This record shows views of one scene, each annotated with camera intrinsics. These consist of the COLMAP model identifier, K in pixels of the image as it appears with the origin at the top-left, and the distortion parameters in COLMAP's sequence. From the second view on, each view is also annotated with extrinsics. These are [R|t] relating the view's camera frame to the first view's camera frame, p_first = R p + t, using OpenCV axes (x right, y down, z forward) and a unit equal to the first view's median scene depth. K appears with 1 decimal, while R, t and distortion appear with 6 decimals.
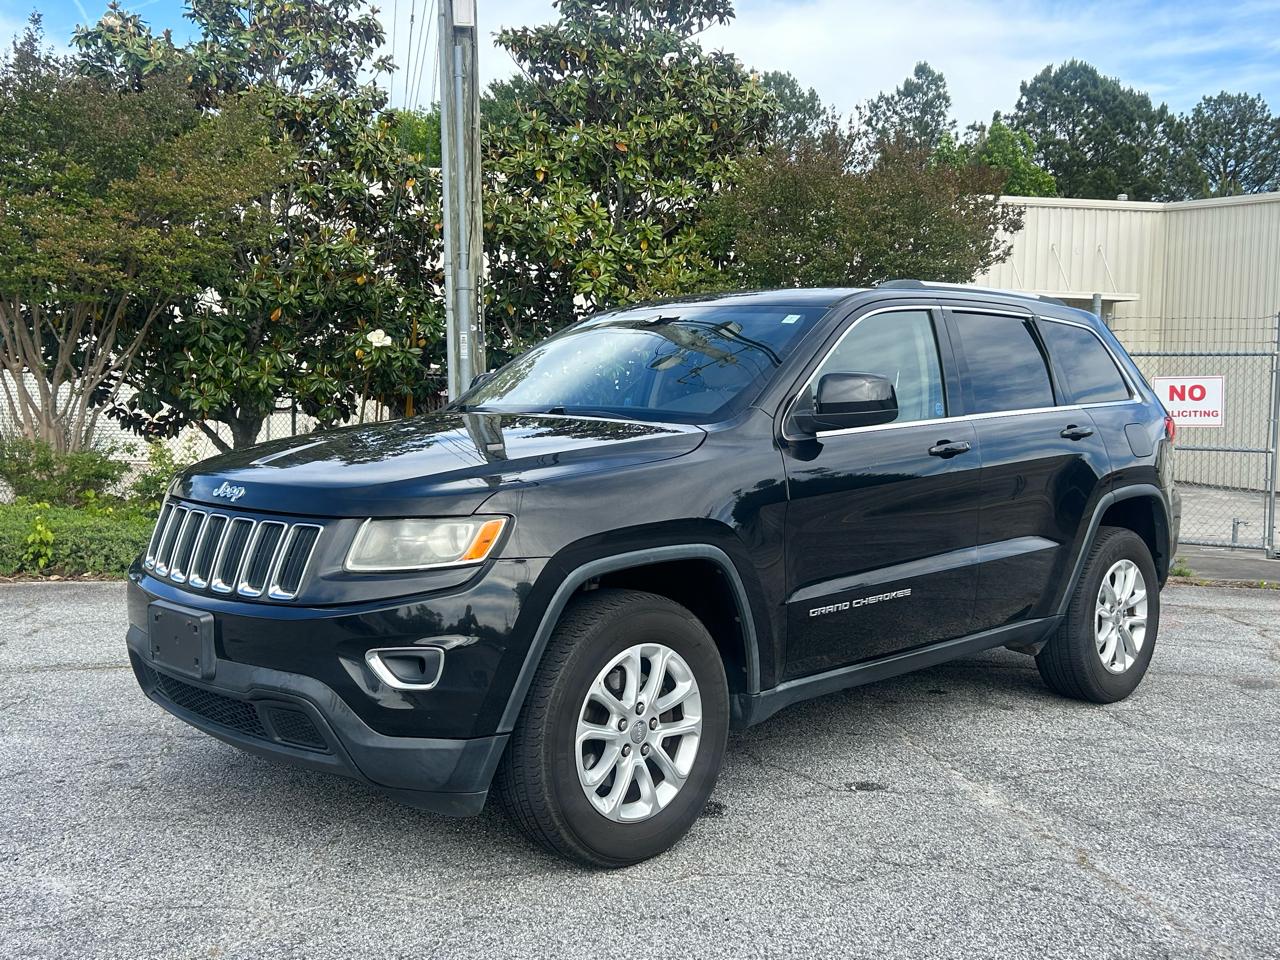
lens RADIAL K [[1324.4, 0, 640.0], [0, 1324.4, 480.0], [0, 0, 1]] dist [0.100878, -0.185232]
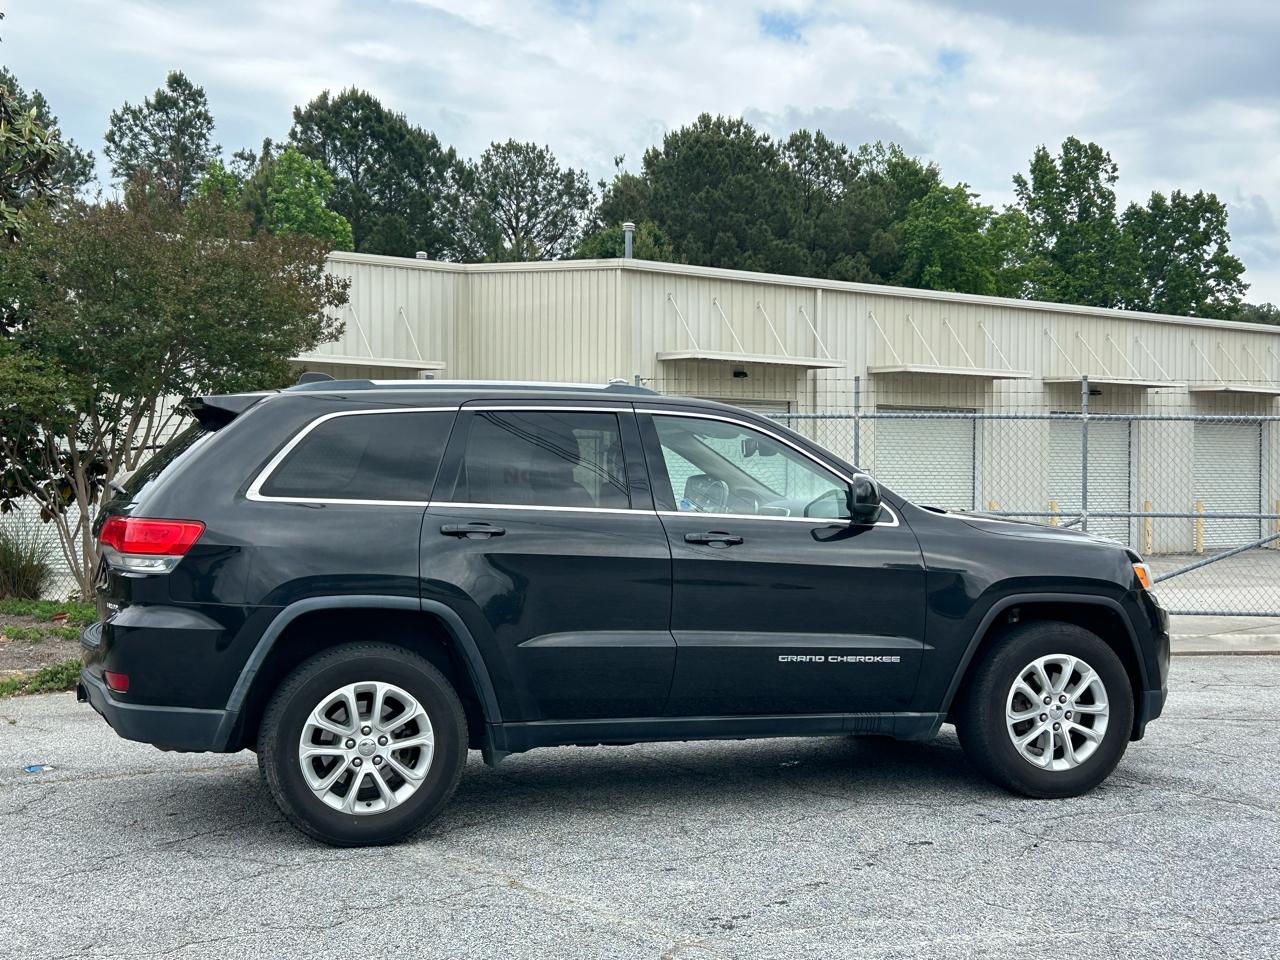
lens RADIAL K [[1617.4, 0, 649.8], [0, 1617.4, 511.4], [0, 0, 1]] dist [0.184330, -0.532598]
pose [[0.882878, -0.028637, 0.468728, -0.066434], [0.046526, 0.998562, -0.026627, -0.000969], [-0.467292, 0.045317, 0.882941, -0.101493]]
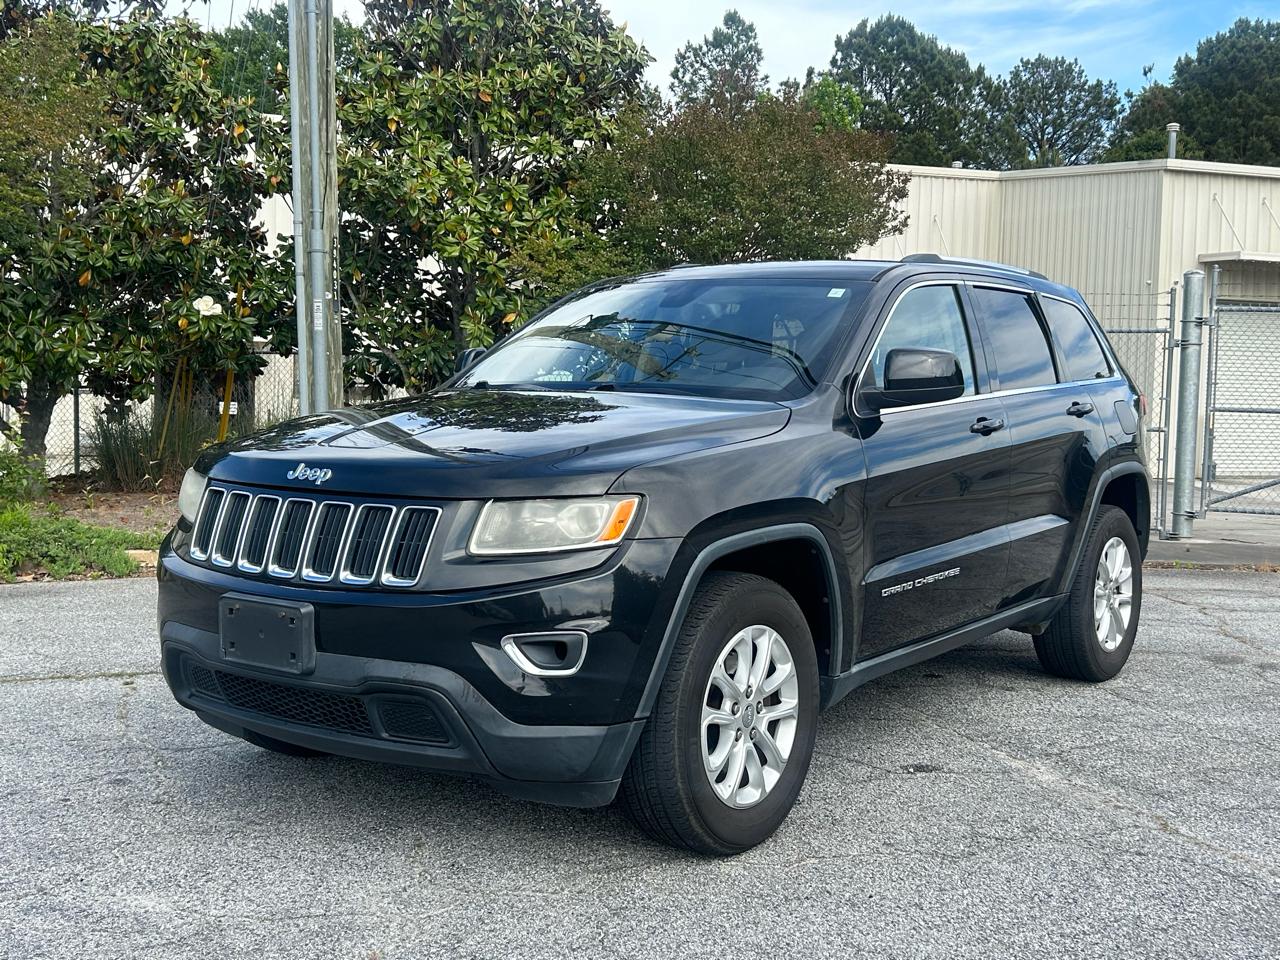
lens RADIAL K [[1477.2, 0, 649.5], [0, 1477.2, 478.6], [0, 0, 1]] dist [0.145110, -0.376592]
pose [[0.986689, -0.010071, 0.162304, -0.068012], [0.008875, 0.999928, 0.008092, 0.001606], [-0.162374, -0.006543, 0.986708, -0.017268]]
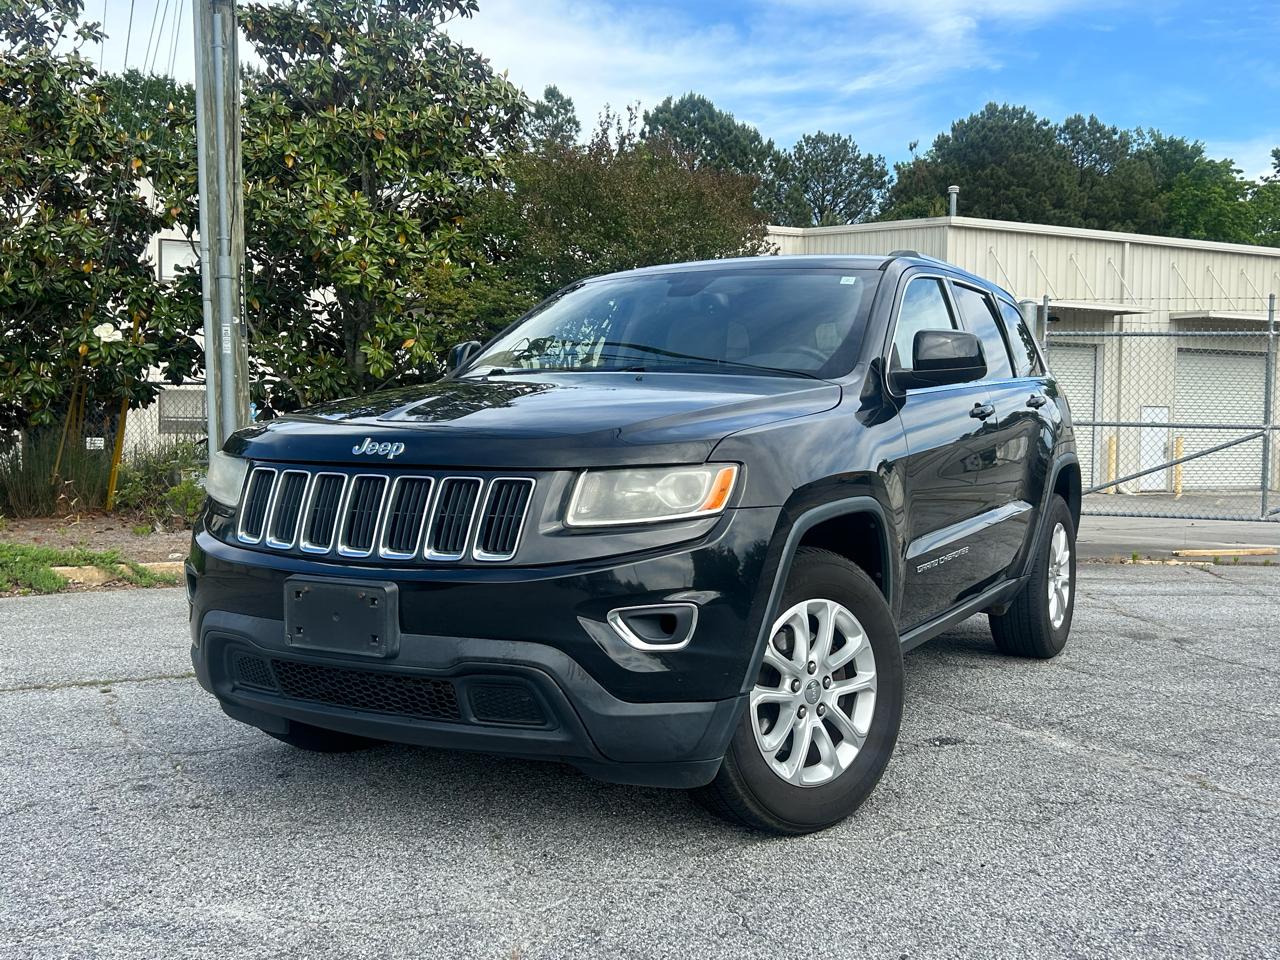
lens RADIAL K [[1320.8, 0, 638.9], [0, 1320.8, 491.9], [0, 0, 1]] dist [0.113236, -0.261767]
pose [[0.958165, -0.024170, 0.285193, -0.110510], [0.025928, 0.999661, -0.002388, 0.012321], [-0.285039, 0.009683, 0.958467, 0.031826]]
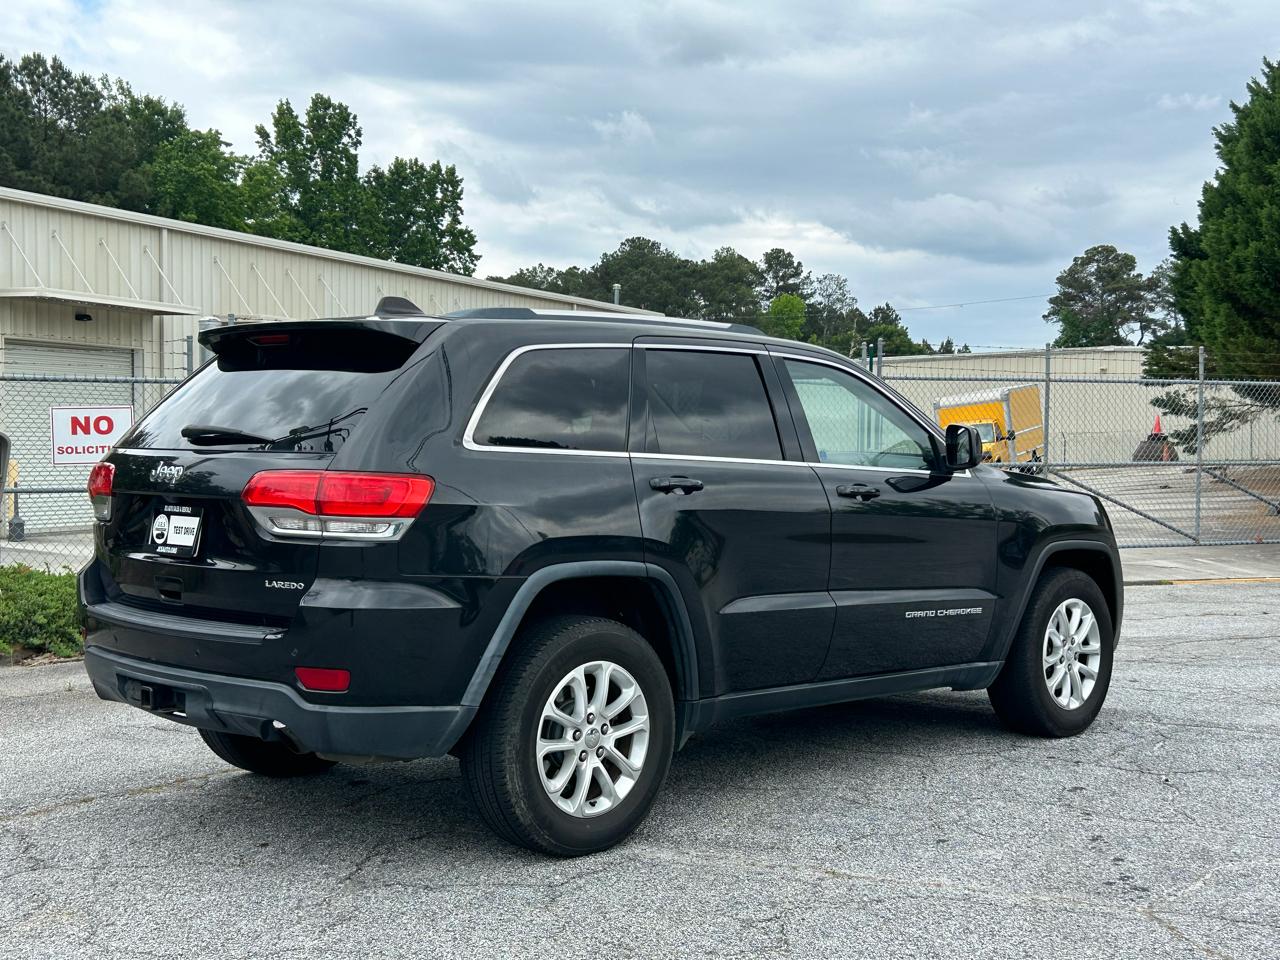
lens RADIAL K [[1617.4, 0, 649.8], [0, 1617.4, 511.4], [0, 0, 1]] dist [0.184330, -0.532598]
pose [[0.555983, -0.053746, 0.829454, -0.234207], [0.058518, 0.997962, 0.025440, -0.014072], [-0.829131, 0.034394, 0.557995, 0.107344]]
